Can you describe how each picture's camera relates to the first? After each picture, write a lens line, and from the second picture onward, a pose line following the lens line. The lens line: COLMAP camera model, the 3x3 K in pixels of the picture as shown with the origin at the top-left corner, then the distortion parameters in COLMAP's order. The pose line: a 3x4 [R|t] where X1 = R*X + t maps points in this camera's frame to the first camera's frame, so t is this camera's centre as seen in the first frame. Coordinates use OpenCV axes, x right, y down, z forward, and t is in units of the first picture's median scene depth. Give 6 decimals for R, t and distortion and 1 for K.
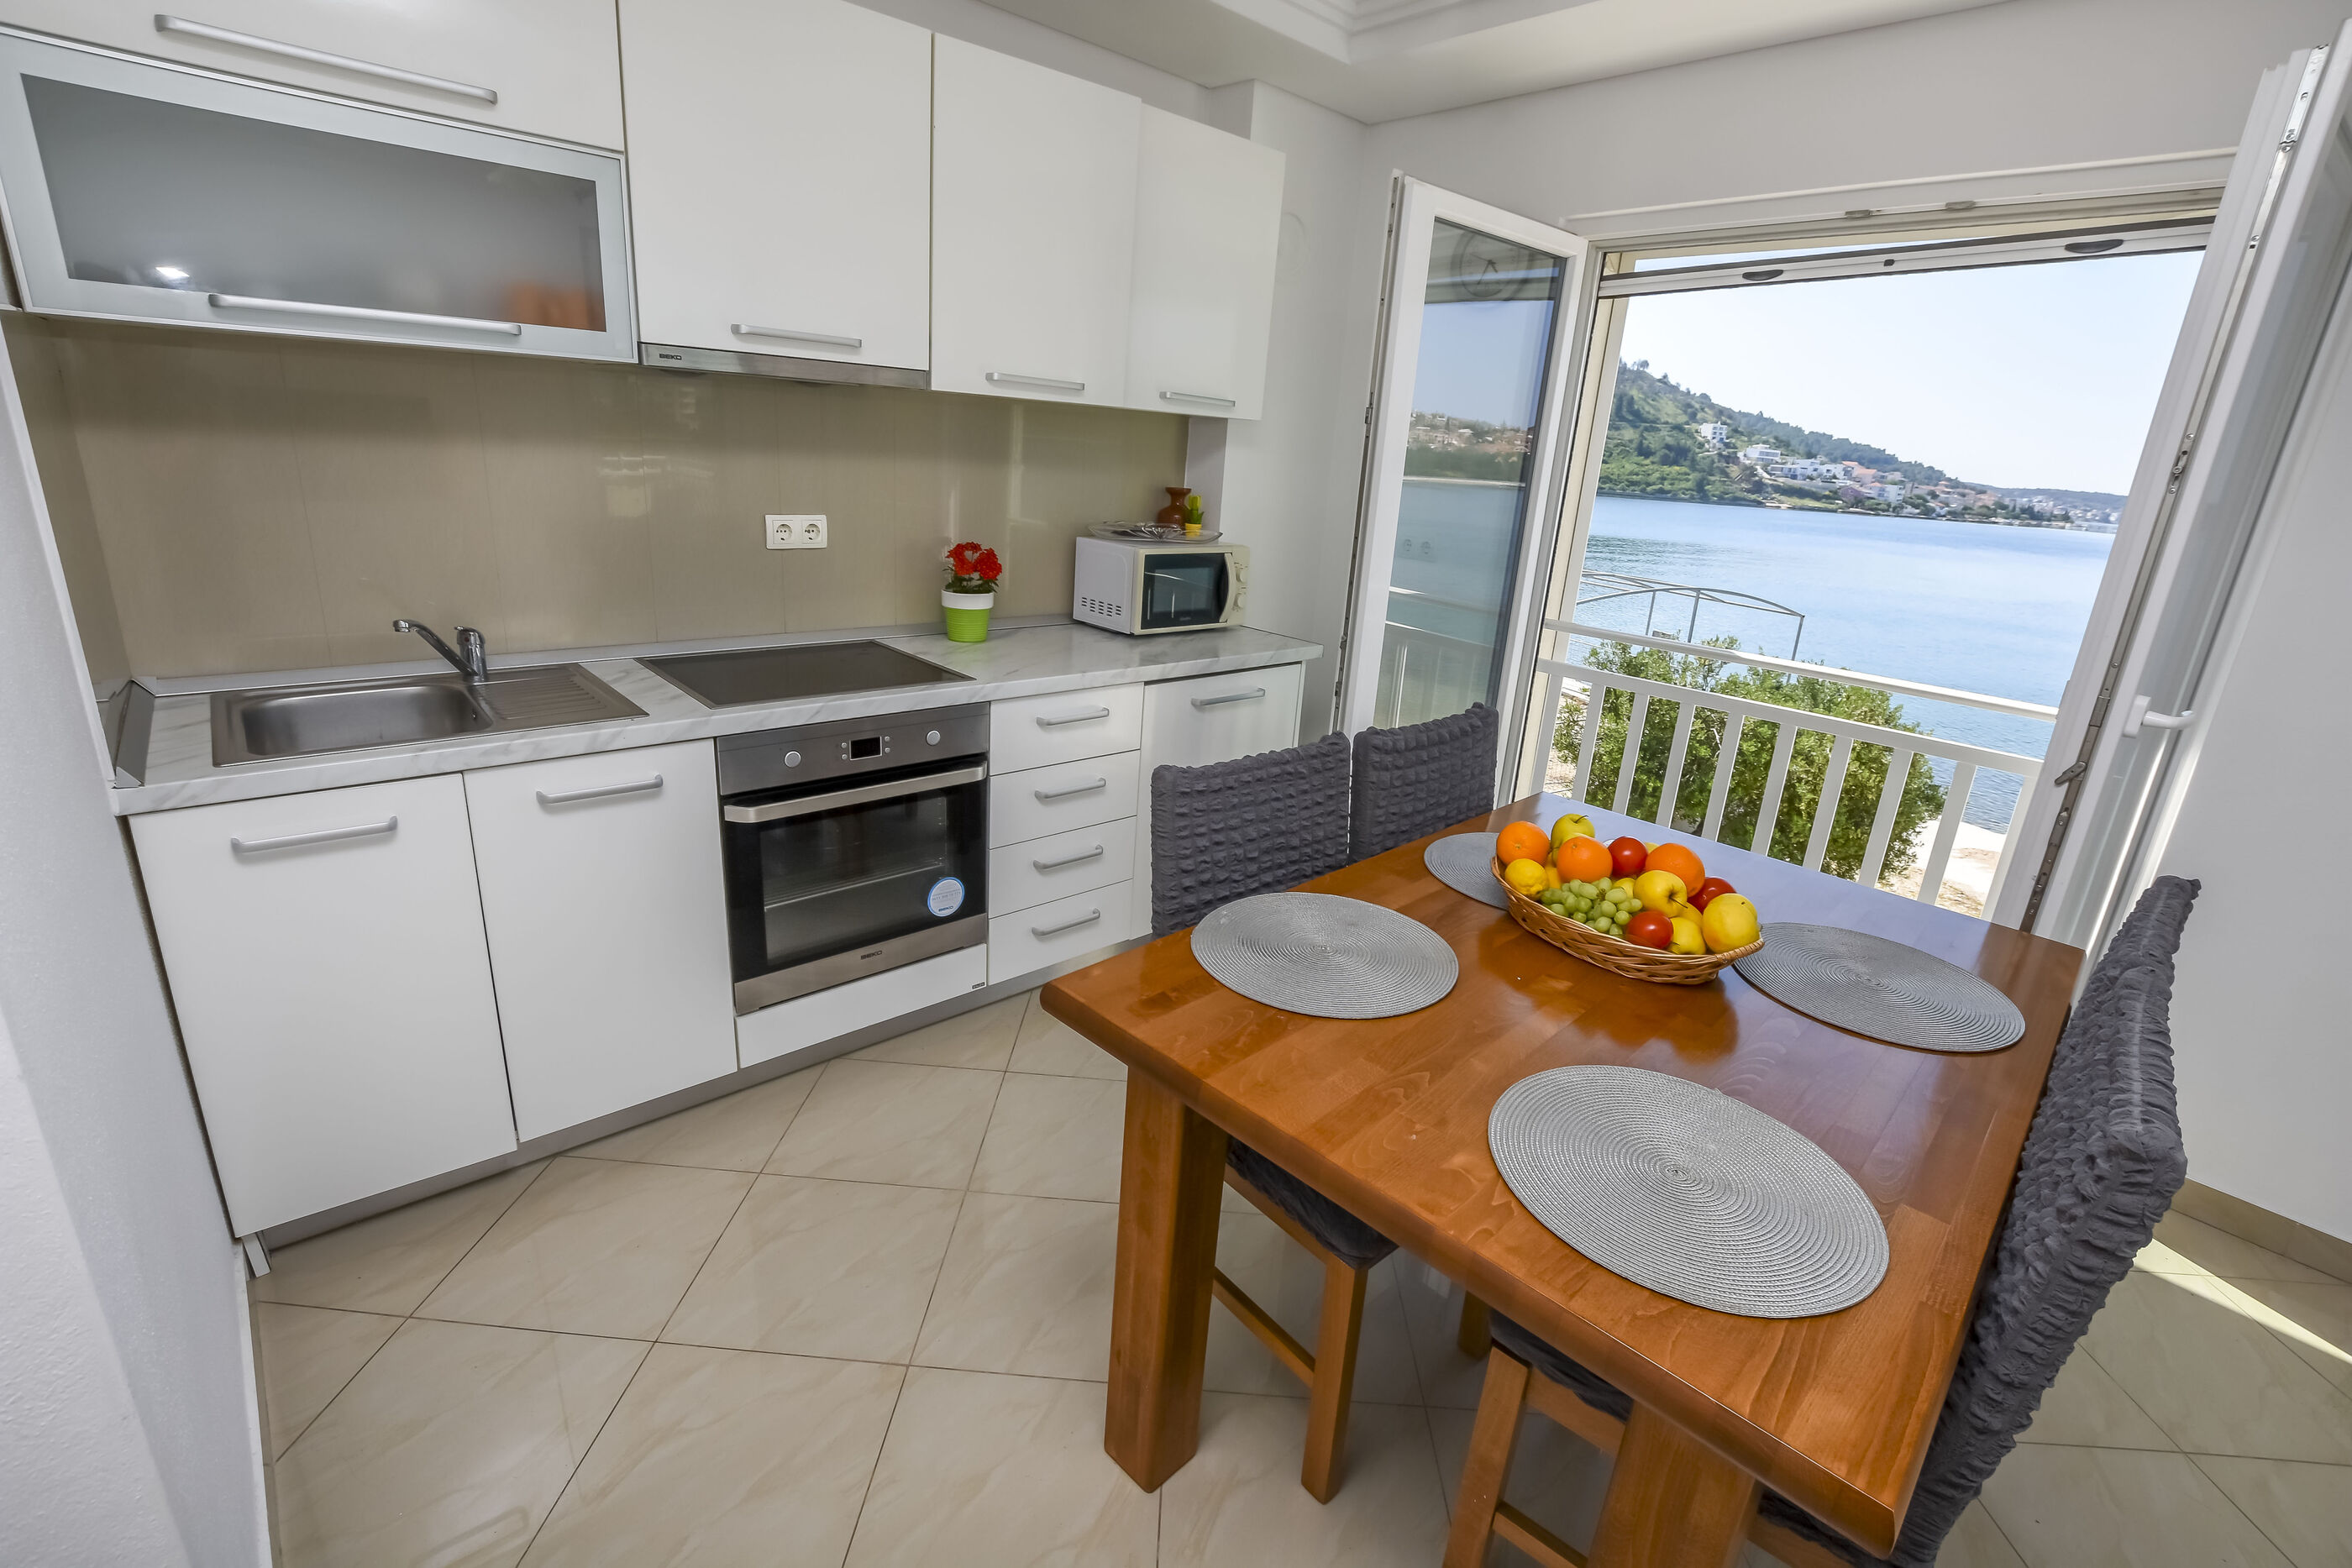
lens RADIAL K [[1026.5, 0, 1143.5], [0, 1026.5, 812.7], [0, 0, 1]] dist [-0.026120, 0.003273]
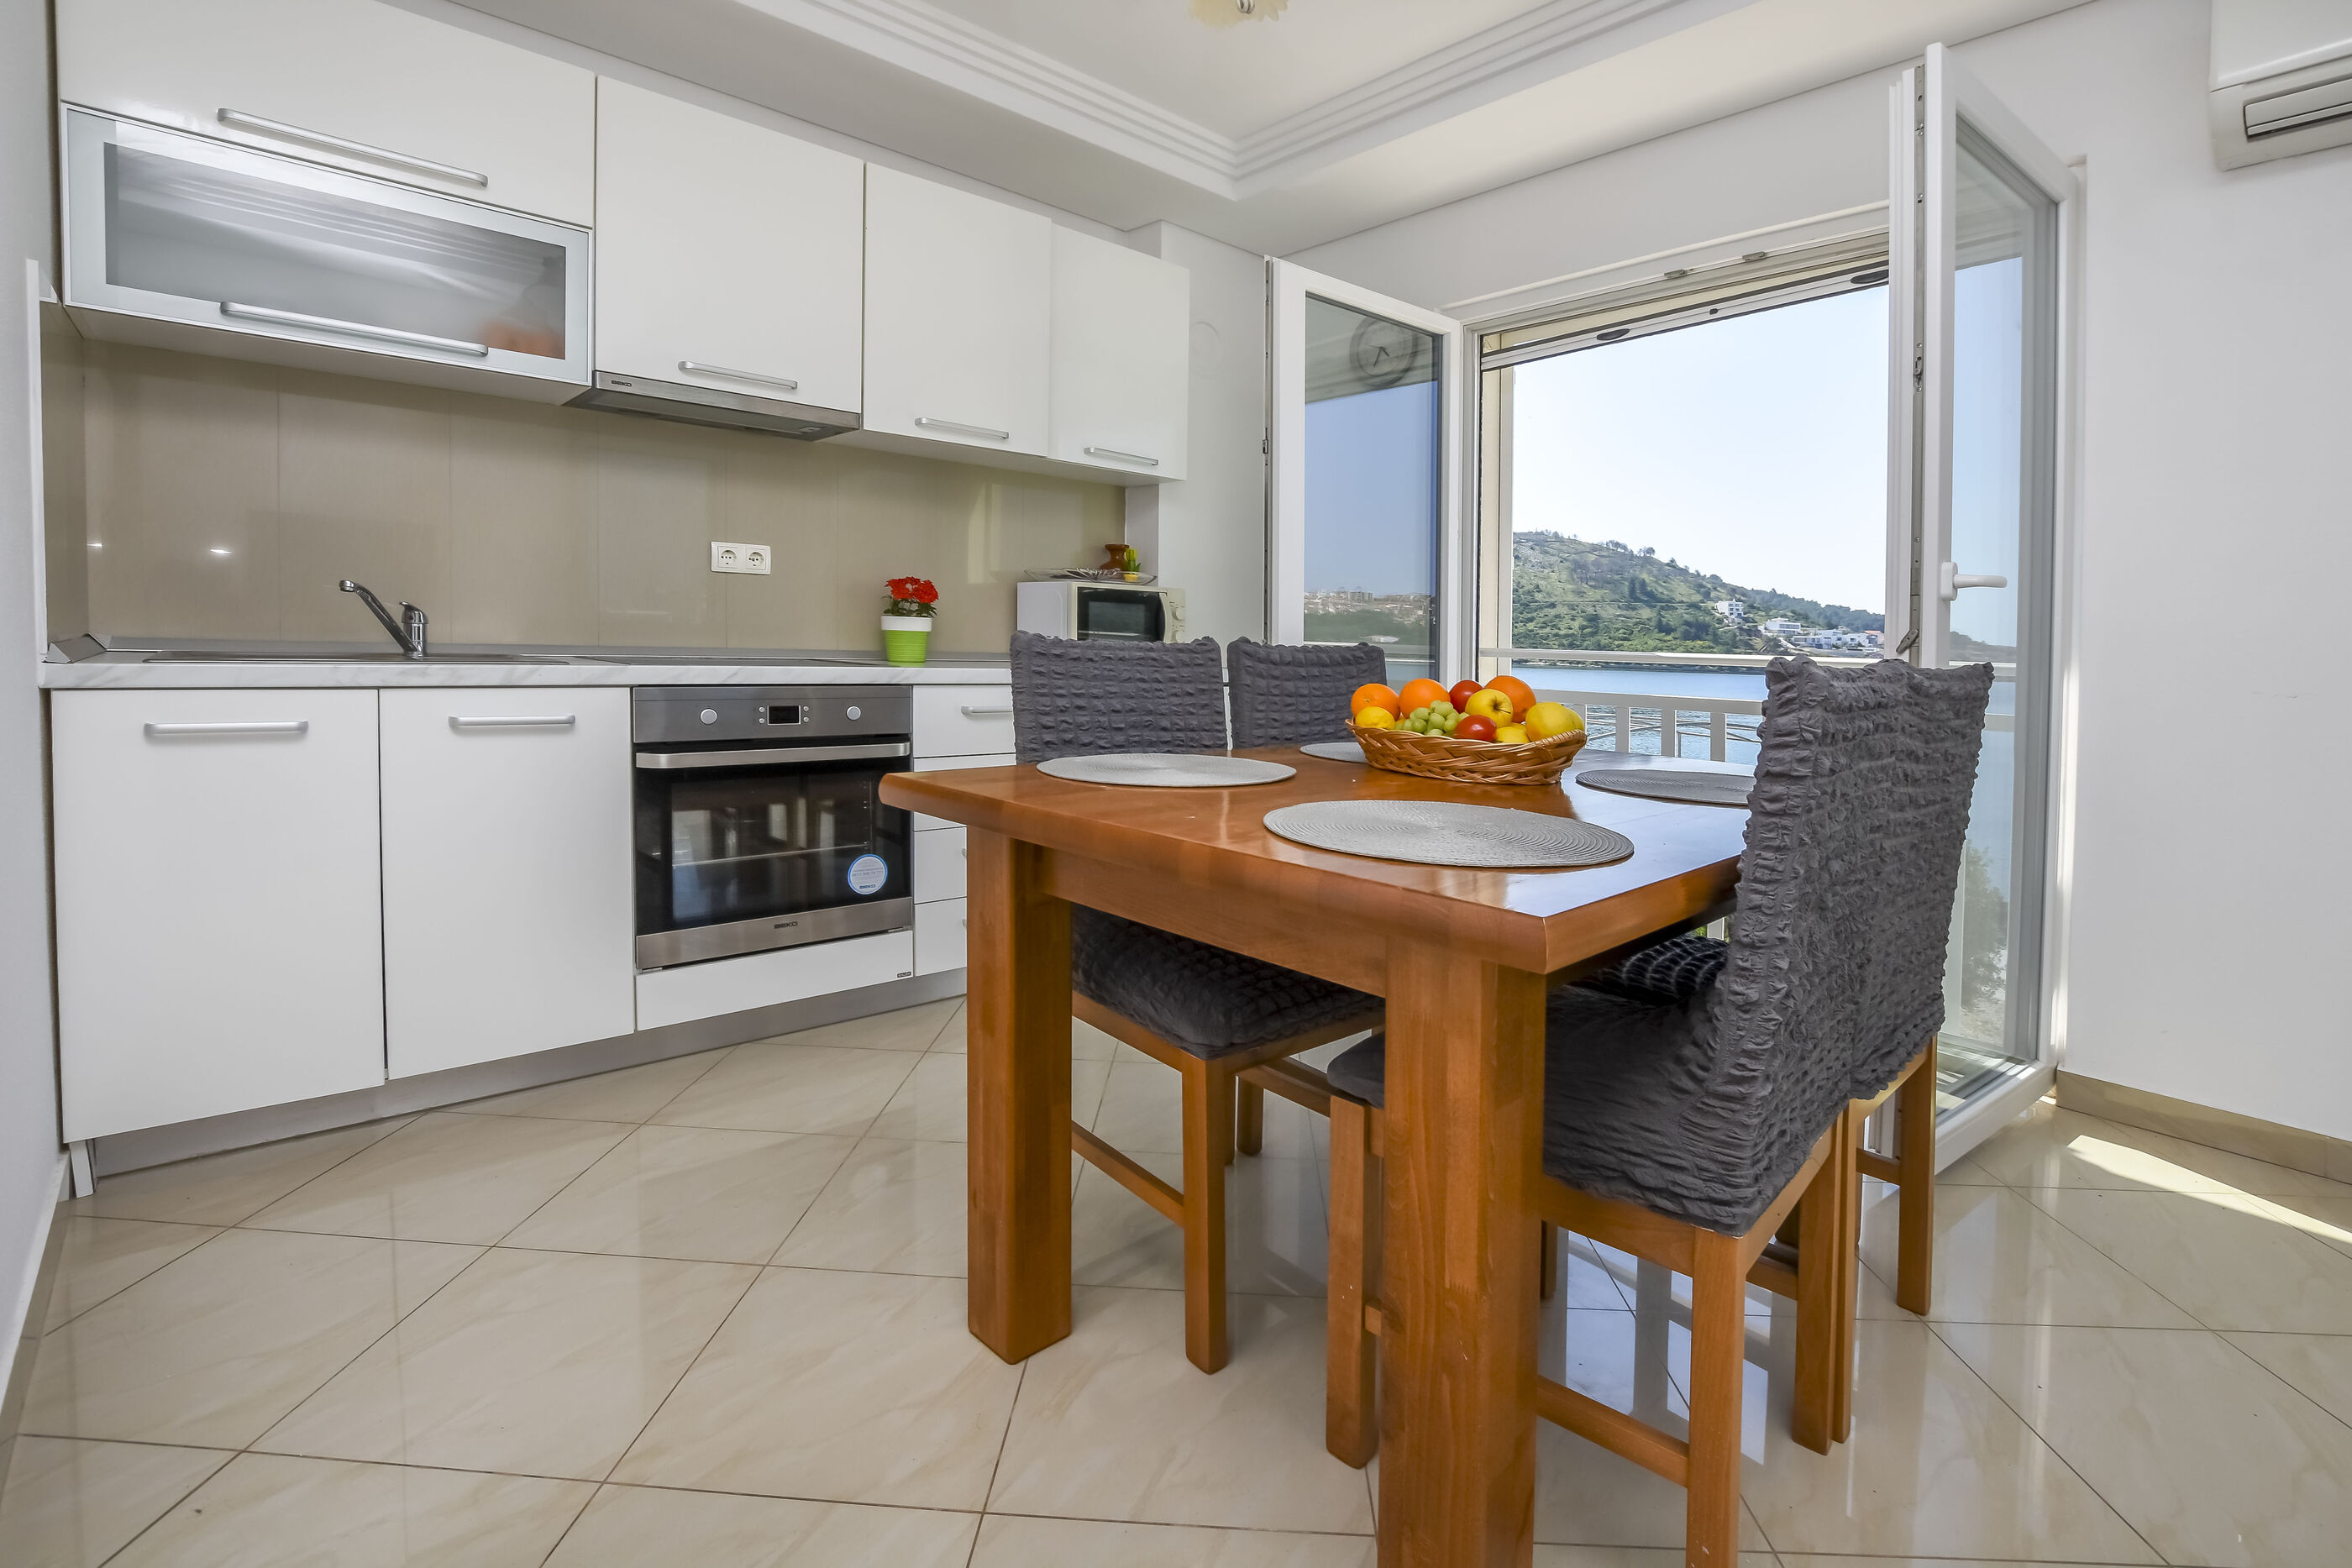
lens RADIAL K [[1075.6, 0, 1204.5], [0, 1075.6, 727.3], [0, 0, 1]] dist [-0.028236, 0.004660]
pose [[0.997795, -0.064100, 0.017191, 0.142187], [0.066342, 0.956524, -0.284006, 0.294455], [0.001762, 0.284521, 0.958668, -0.050628]]
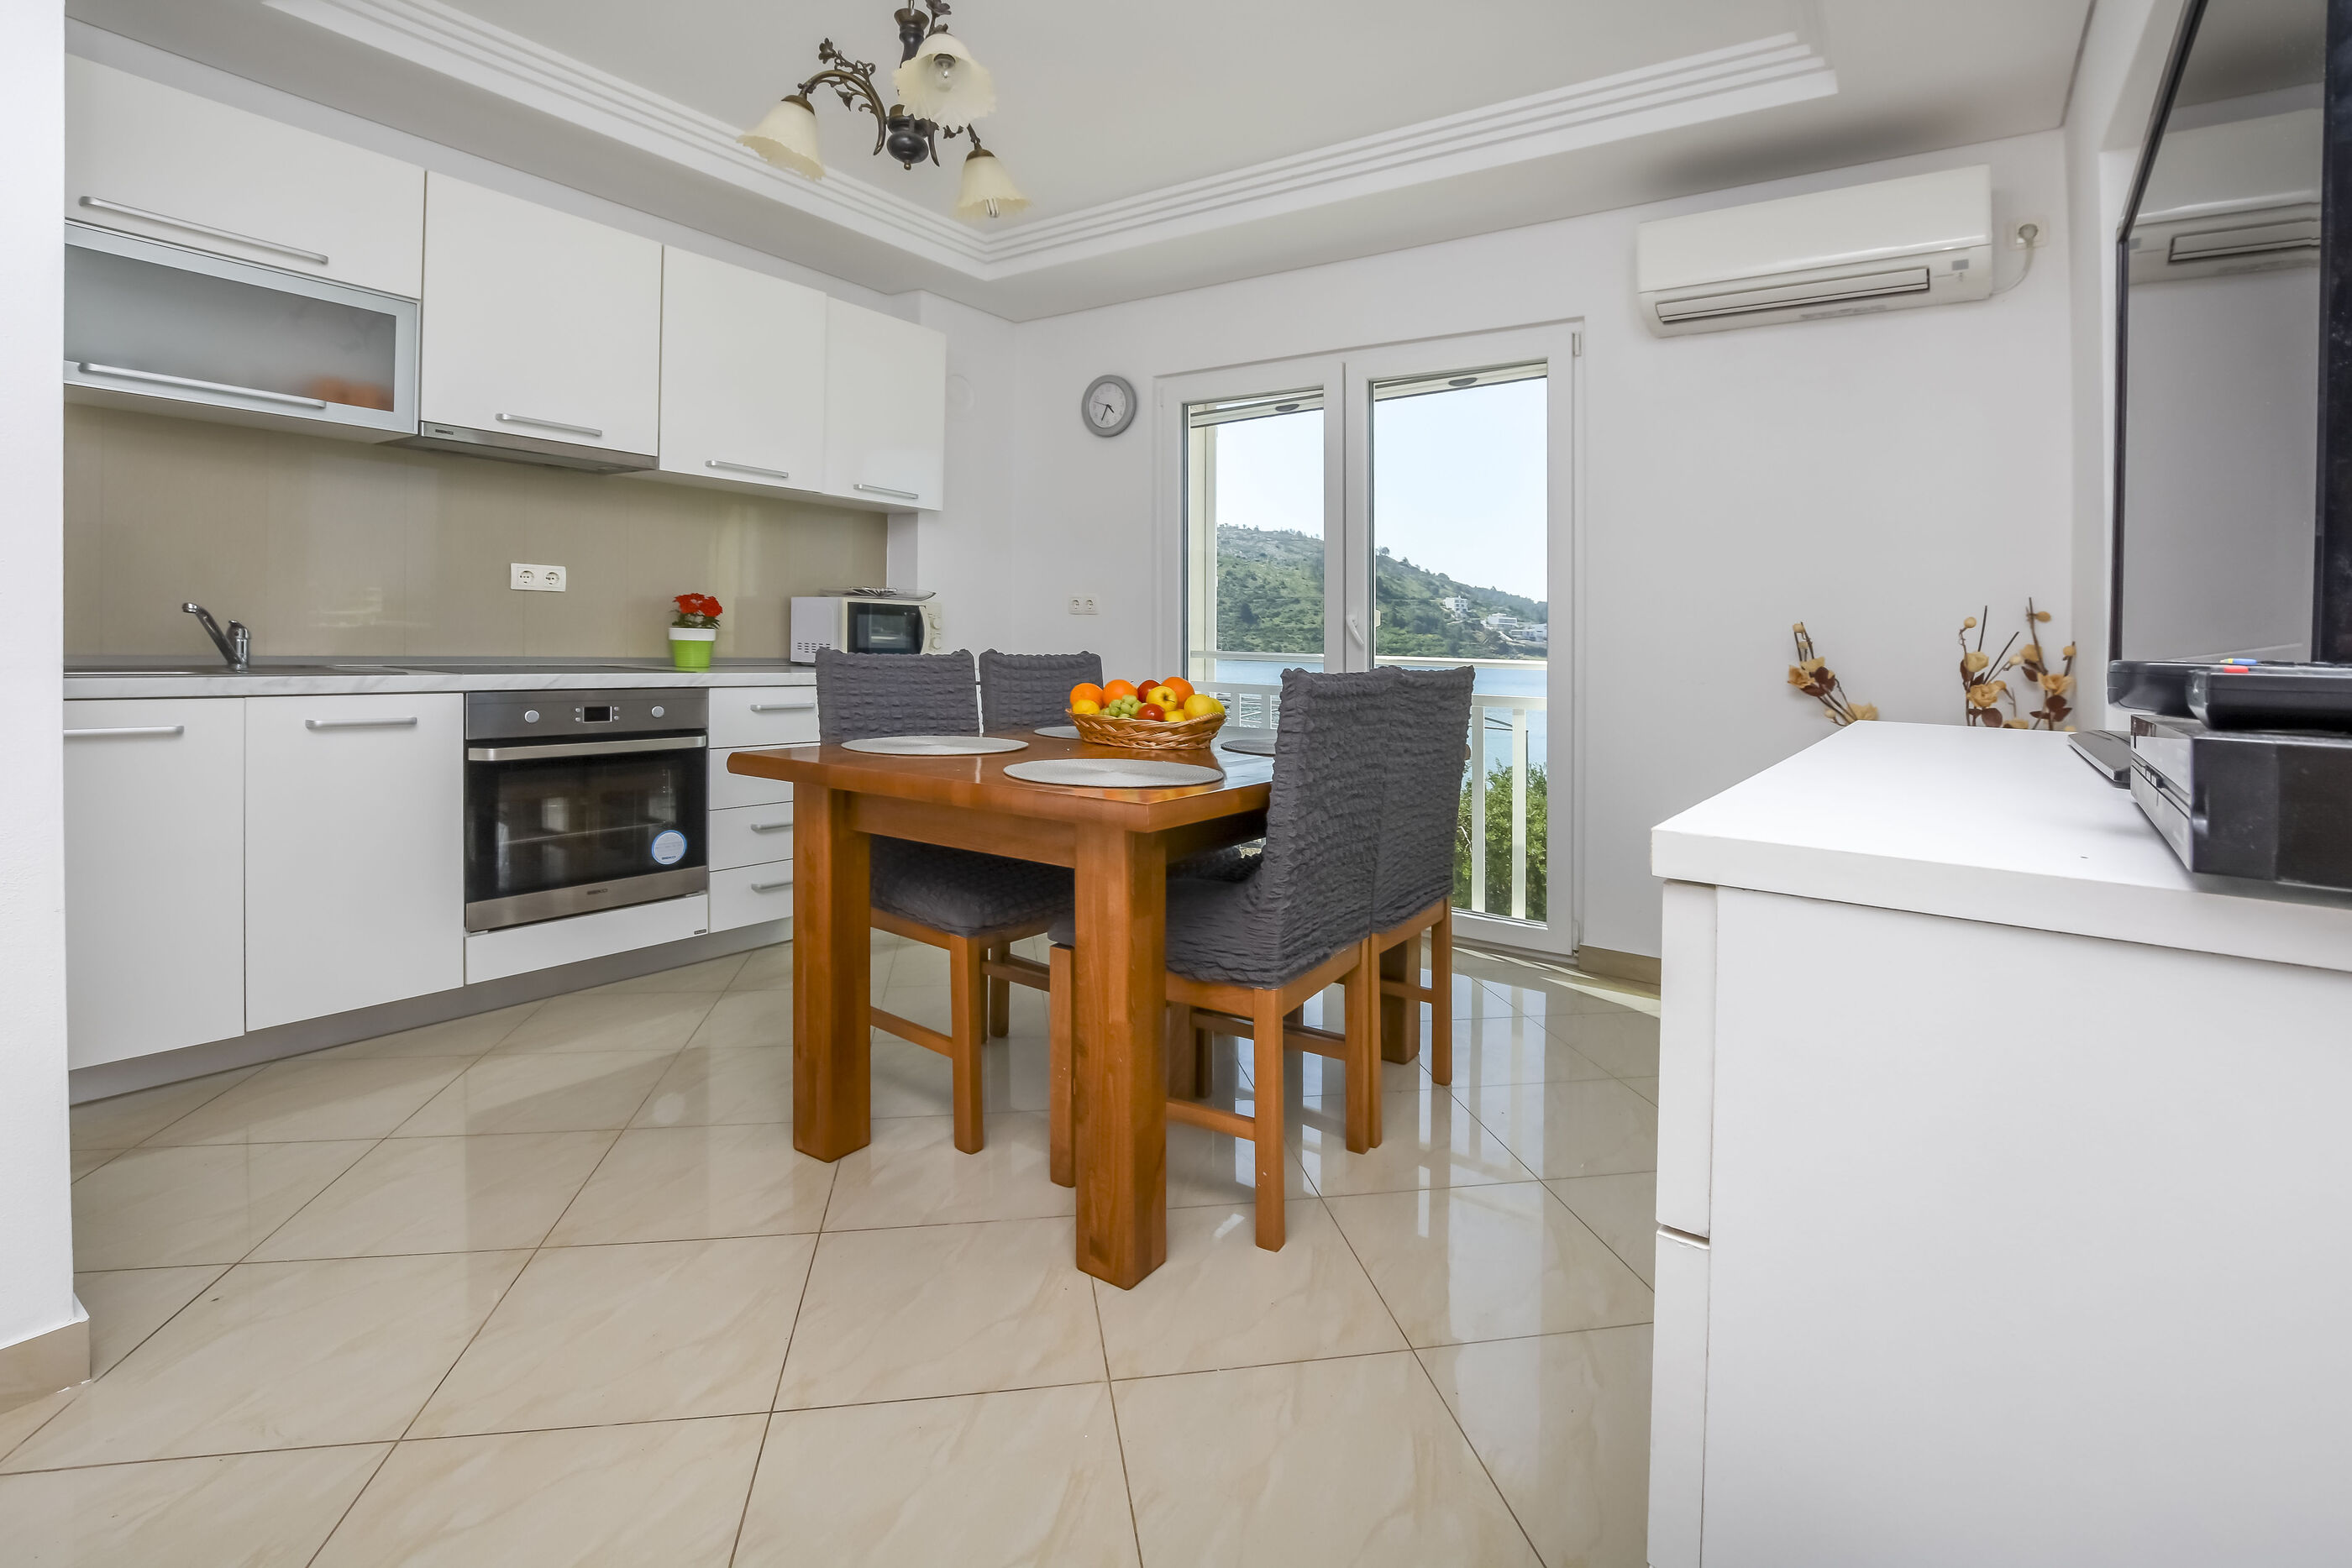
lens RADIAL K [[1099.7, 0, 1274.7], [0, 1099.7, 646.7], [0, 0, 1]] dist [-0.025650, 0.002883]
pose [[0.950967, -0.065992, 0.302171, 0.122589], [0.165061, 0.934500, -0.315379, 0.423851], [-0.261566, 0.349791, 0.899572, -0.453465]]
